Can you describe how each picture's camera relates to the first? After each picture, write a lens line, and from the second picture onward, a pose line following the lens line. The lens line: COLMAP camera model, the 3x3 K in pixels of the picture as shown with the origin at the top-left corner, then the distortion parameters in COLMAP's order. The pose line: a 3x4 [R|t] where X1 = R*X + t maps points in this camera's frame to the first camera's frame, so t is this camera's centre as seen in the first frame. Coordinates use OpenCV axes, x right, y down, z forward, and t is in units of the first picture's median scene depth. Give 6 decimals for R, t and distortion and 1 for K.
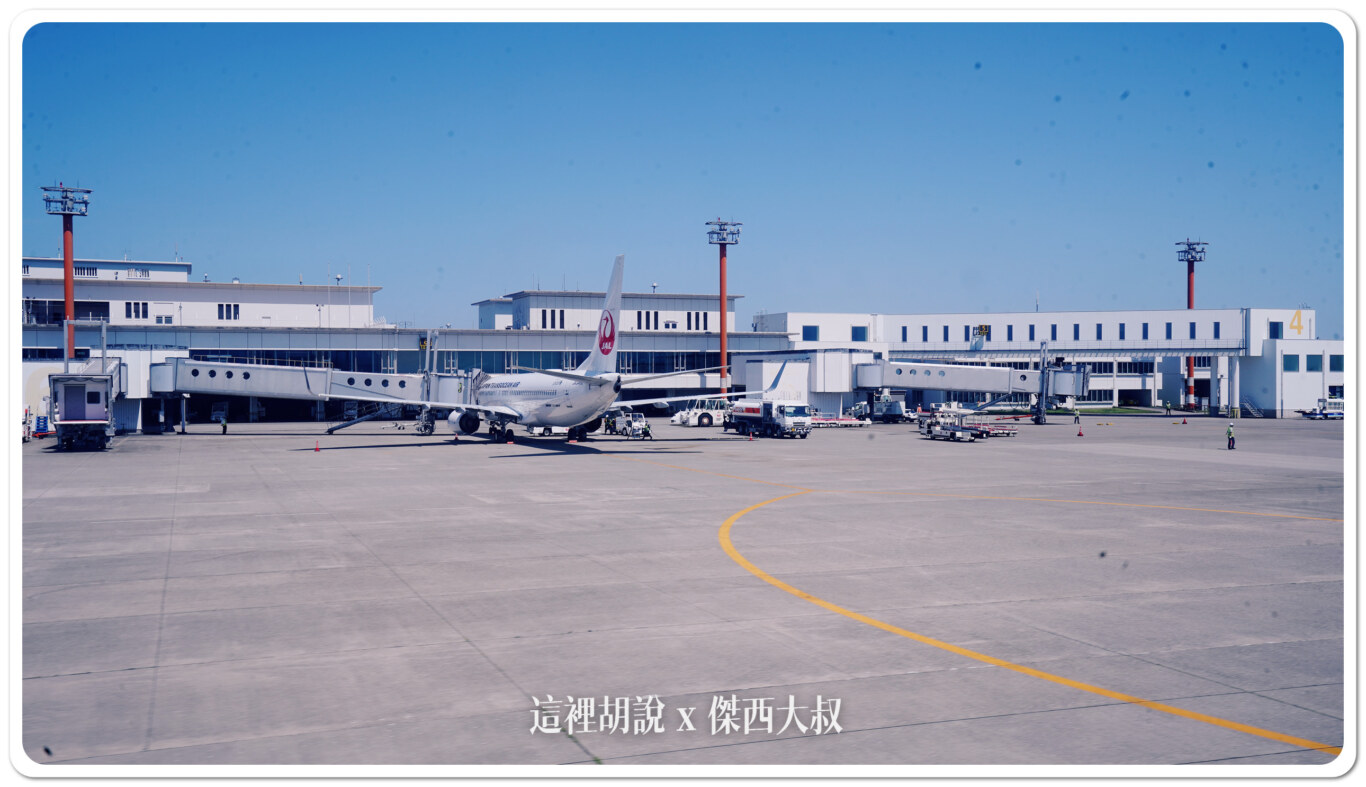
lens RADIAL K [[1259.6, 0, 667.7], [0, 1259.6, 387.4], [0, 0, 1]] dist [0.052627, 0.000000]
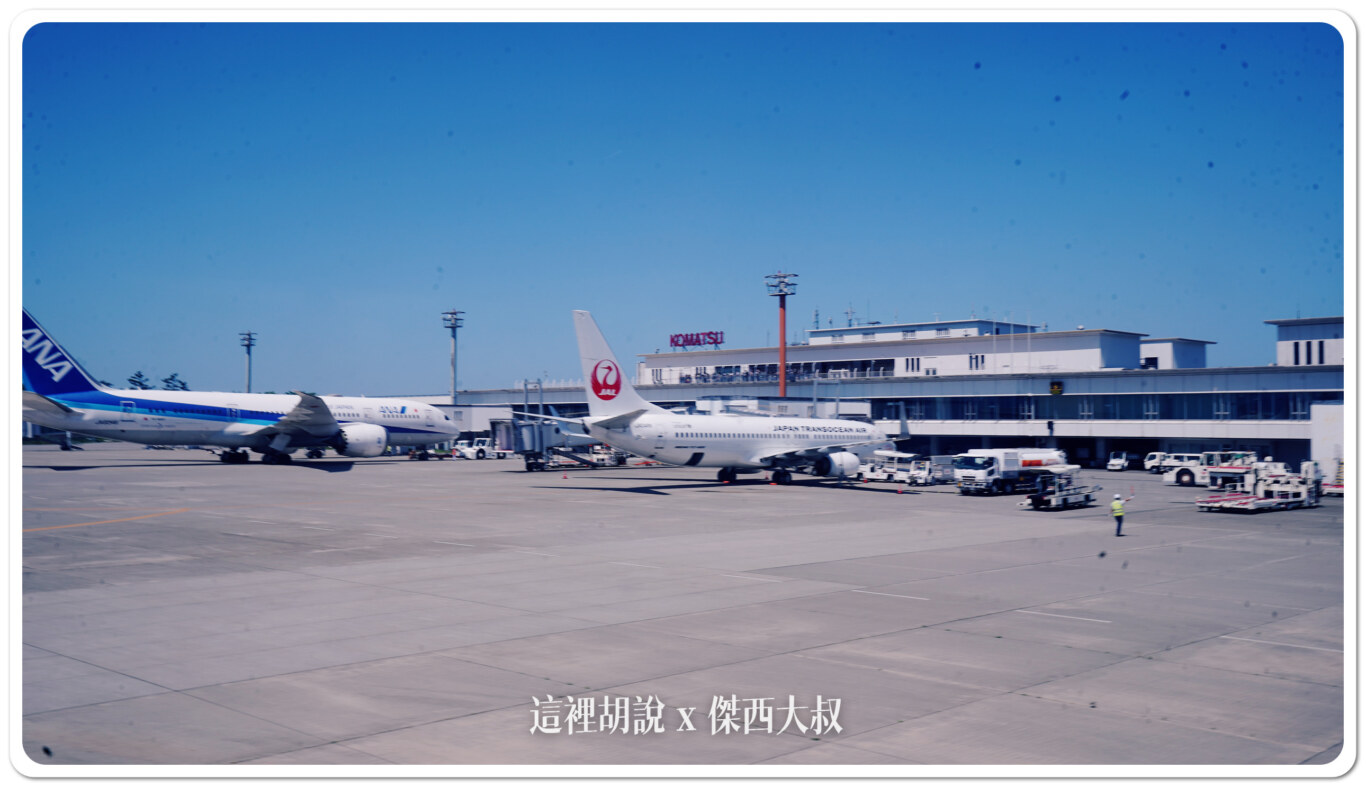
lens RADIAL K [[1265.3, 0, 655.0], [0, 1265.3, 389.0], [0, 0, 1]] dist [0.078558, 0.000000]
pose [[0.386933, -0.019477, -0.921902, 0.545302], [-0.009004, 0.999649, -0.024898, -0.006102], [0.922064, 0.017934, 0.386622, 0.295494]]
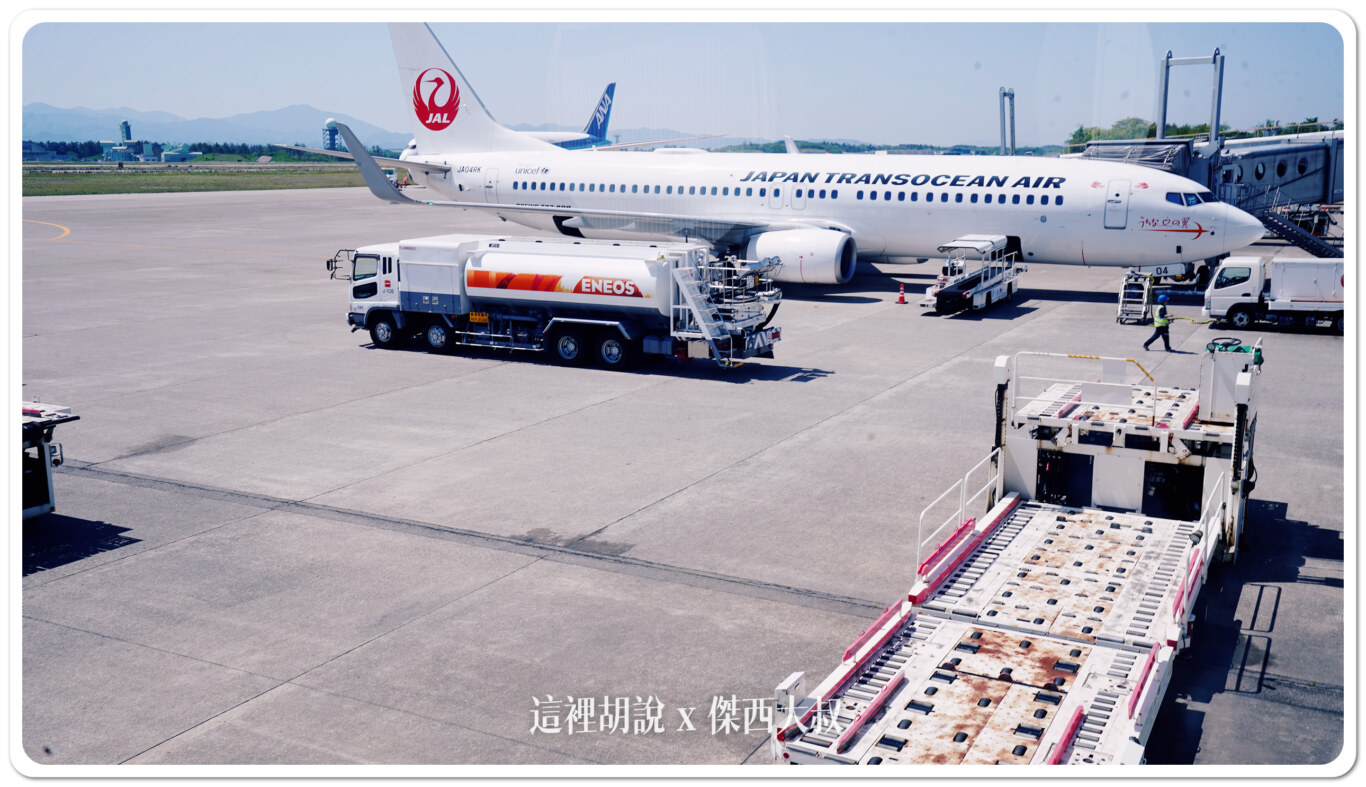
lens RADIAL K [[1259.6, 0, 673.7], [0, 1259.6, 382.9], [0, 0, 1]] dist [0.052627, 0.000000]
pose [[-0.776341, 0.120238, -0.618739, 0.190021], [0.003492, 0.982442, 0.186535, -0.011276], [0.630304, 0.142654, -0.763130, 0.862855]]
